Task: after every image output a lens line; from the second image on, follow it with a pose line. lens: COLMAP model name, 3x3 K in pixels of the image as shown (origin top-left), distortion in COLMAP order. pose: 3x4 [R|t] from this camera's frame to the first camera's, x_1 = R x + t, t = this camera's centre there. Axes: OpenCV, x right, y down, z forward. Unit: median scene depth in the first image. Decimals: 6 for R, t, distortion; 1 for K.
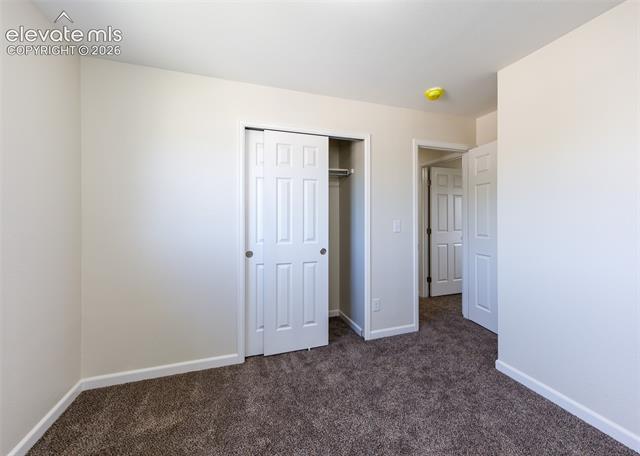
lens RADIAL K [[263.2, 0, 291.3], [0, 263.2, 226.8], [0, 0, 1]] dist [0.007689, 0.001157]
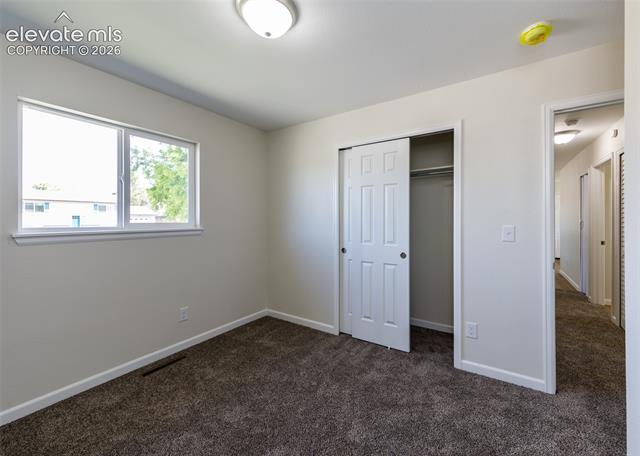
lens RADIAL K [[263.2, 0, 338.3], [0, 263.2, 220.4], [0, 0, 1]] dist [0.007689, 0.001157]
pose [[0.617361, 0.006274, -0.786655, 0.775538], [0.001211, 0.999959, 0.008926, -0.047778], [0.786679, -0.006464, 0.617329, 0.210460]]
